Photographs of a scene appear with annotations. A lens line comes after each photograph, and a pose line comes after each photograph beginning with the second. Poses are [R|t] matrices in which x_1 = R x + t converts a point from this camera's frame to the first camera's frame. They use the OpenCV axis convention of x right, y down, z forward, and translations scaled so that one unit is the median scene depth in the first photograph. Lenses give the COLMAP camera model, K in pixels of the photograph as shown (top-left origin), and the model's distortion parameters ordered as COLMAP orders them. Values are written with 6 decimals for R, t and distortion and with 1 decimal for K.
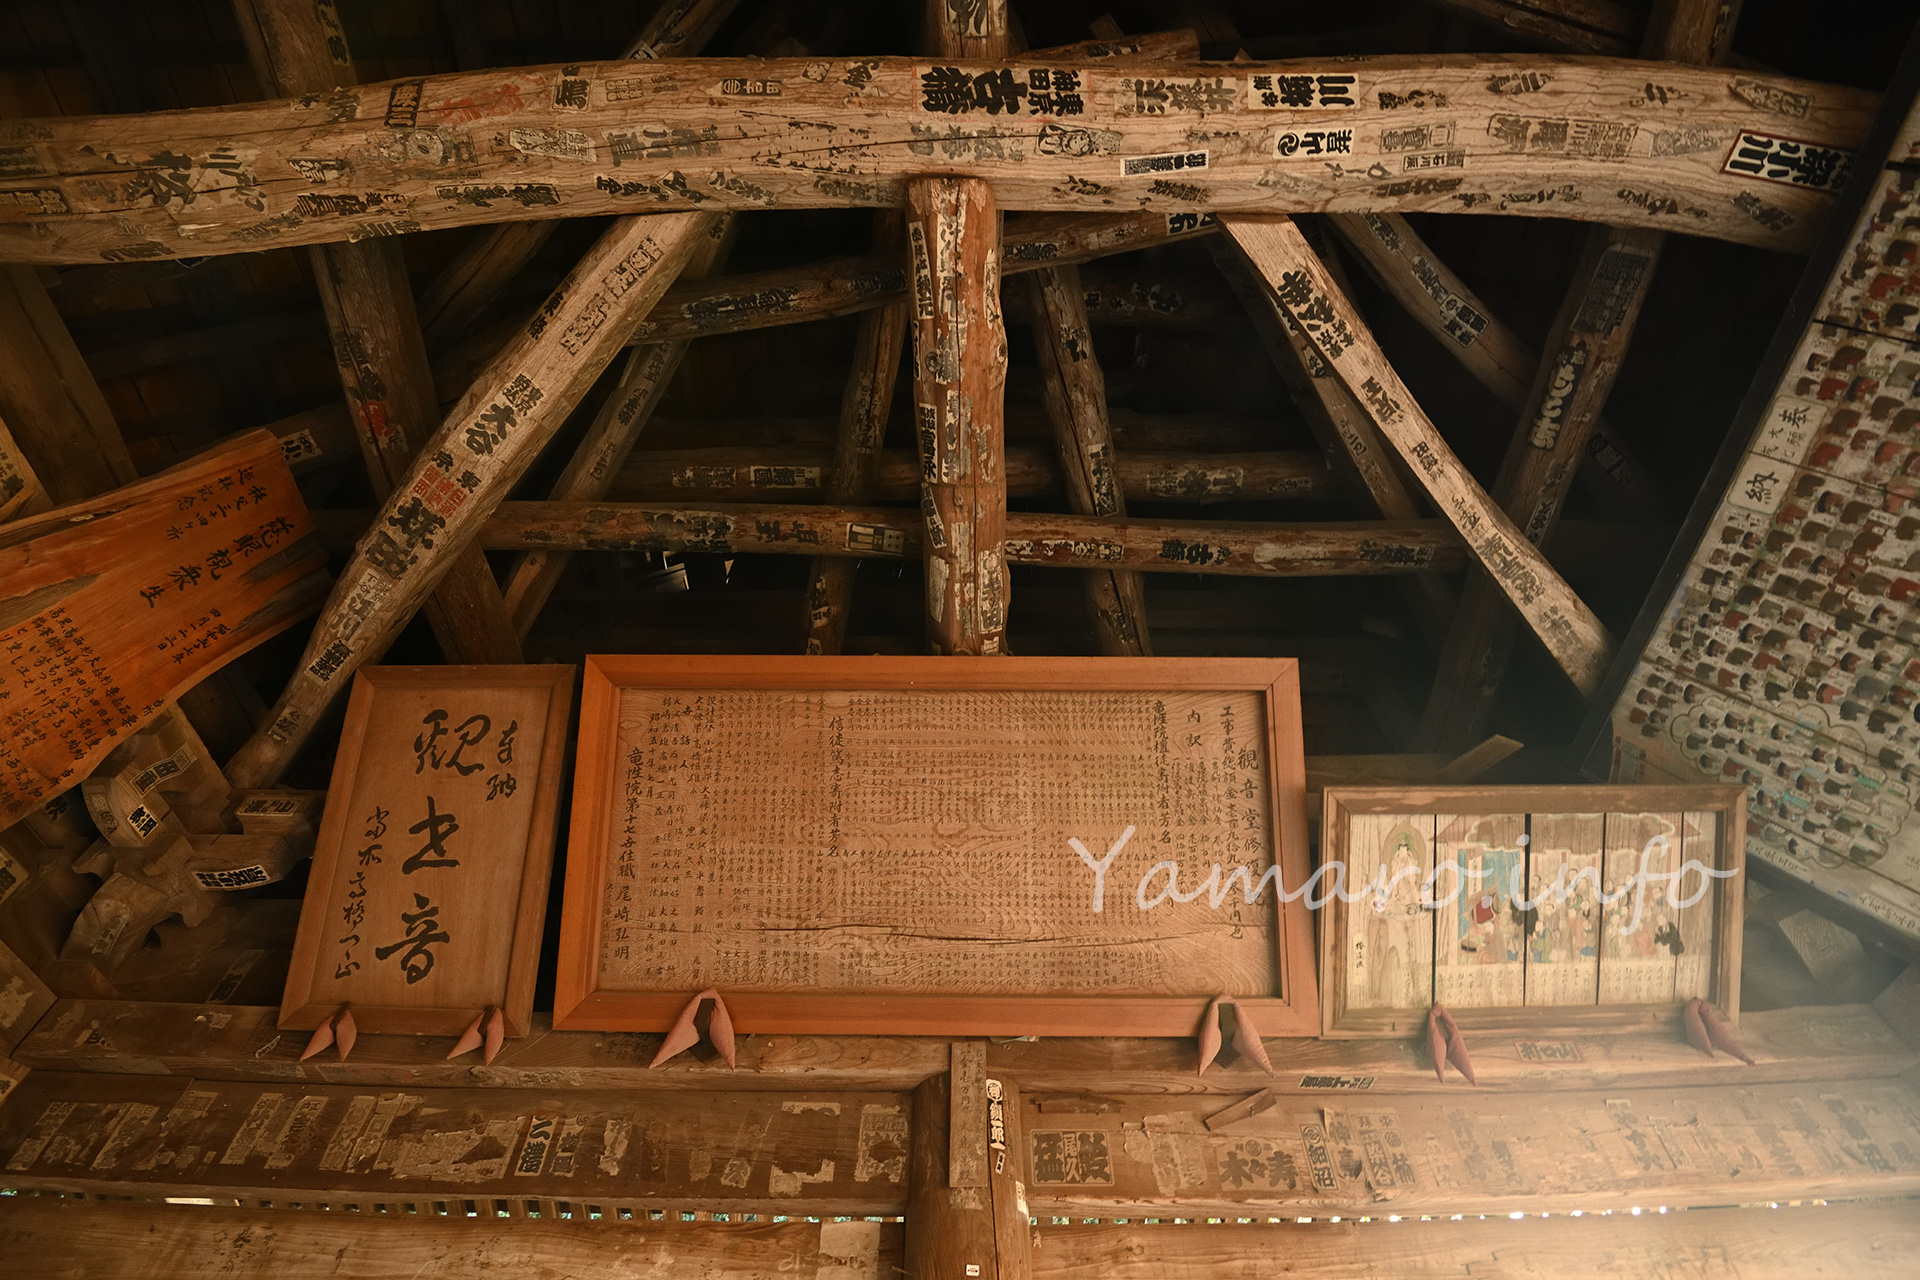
lens RADIAL K [[890.0, 0, 966.4], [0, 890.0, 637.7], [0, 0, 1]] dist [-0.021032, -0.013373]
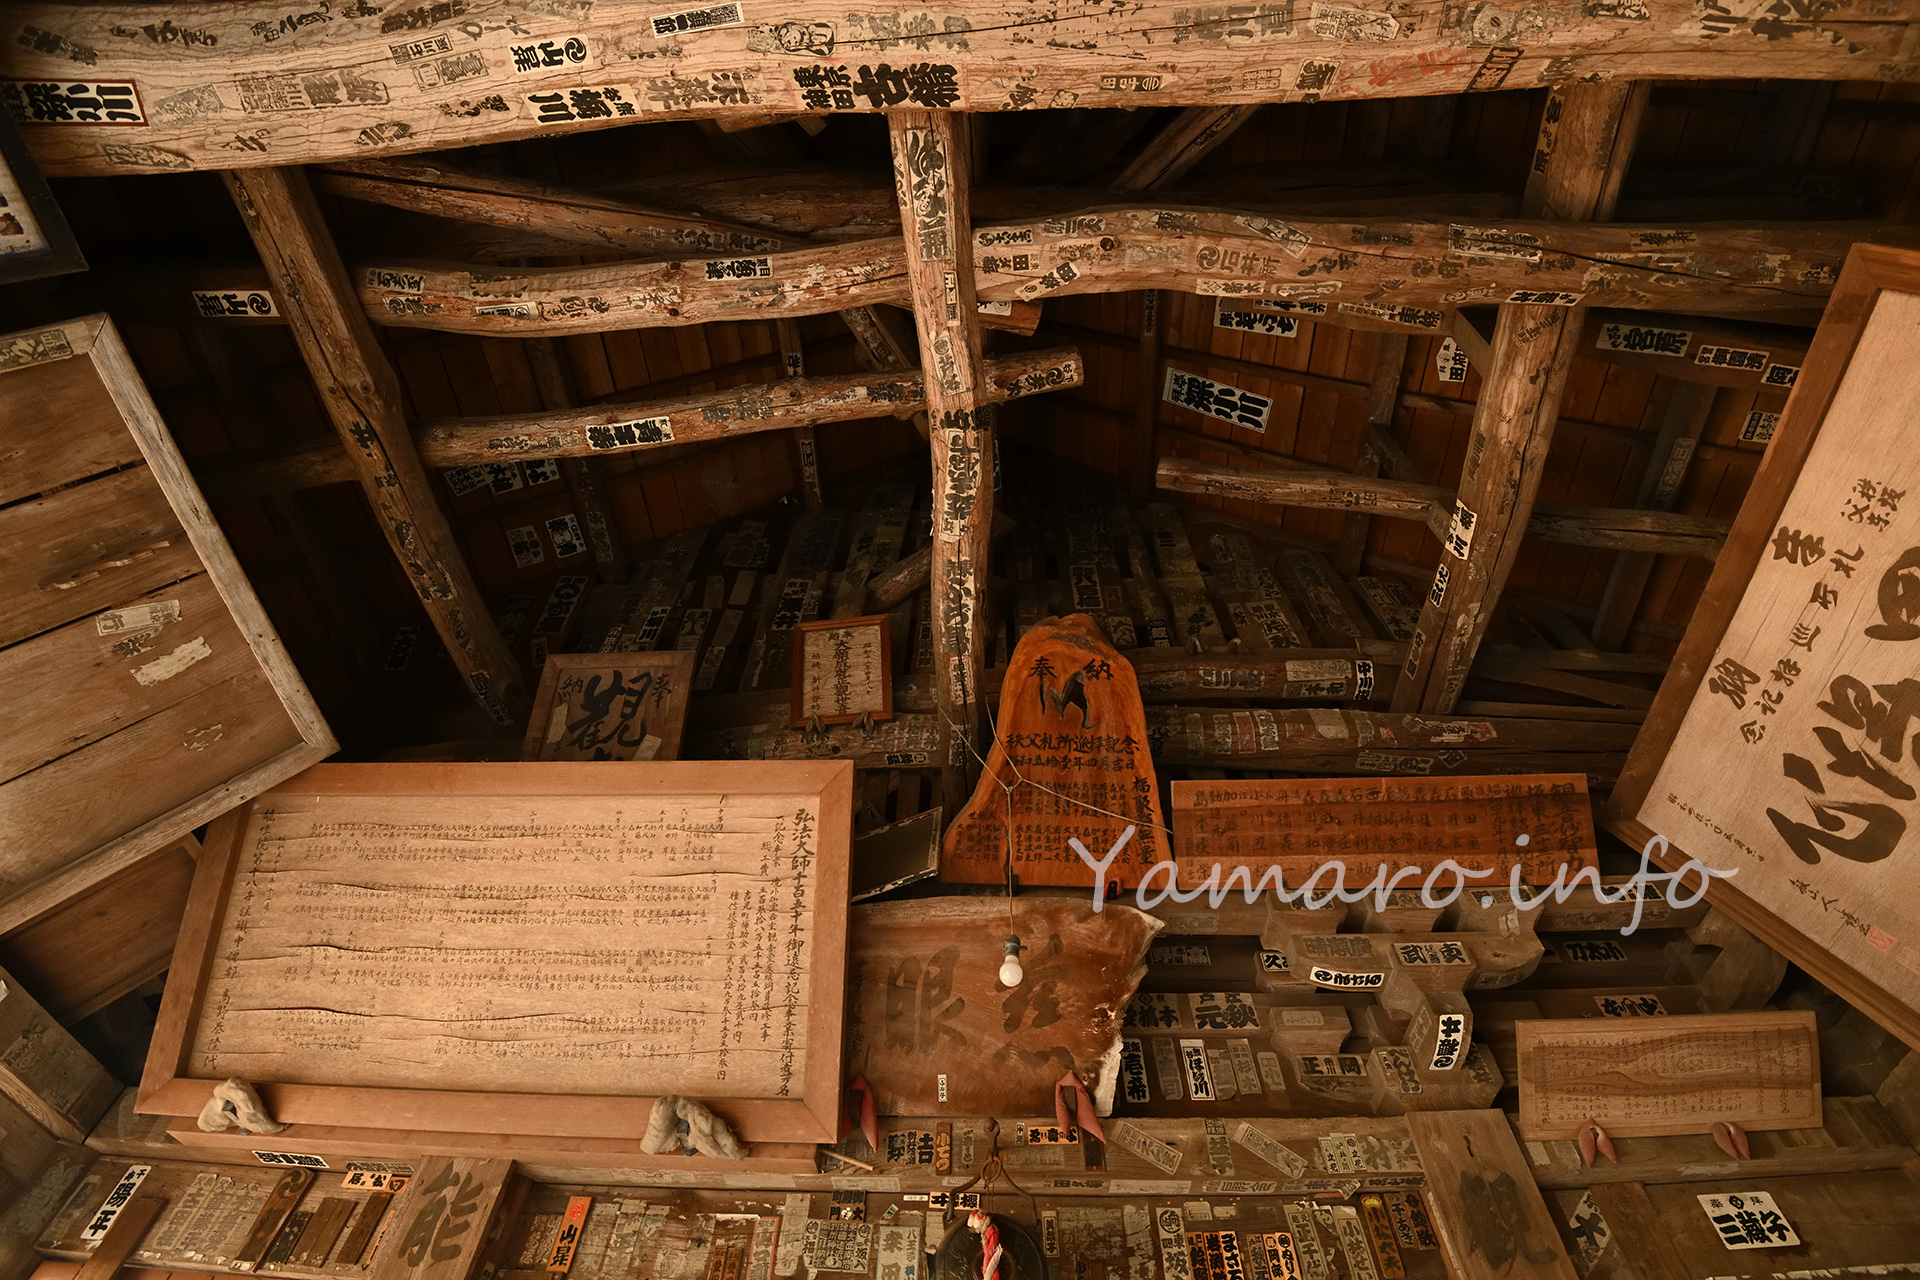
lens RADIAL K [[880.7, 0, 969.5], [0, 880.7, 634.3], [0, 0, 1]] dist [-0.015046, -0.017238]
pose [[-0.998915, 0.012430, 0.044871, -0.092088], [-0.046276, -0.371439, -0.927303, 0.054351], [0.005140, -0.928374, 0.371611, 0.057998]]
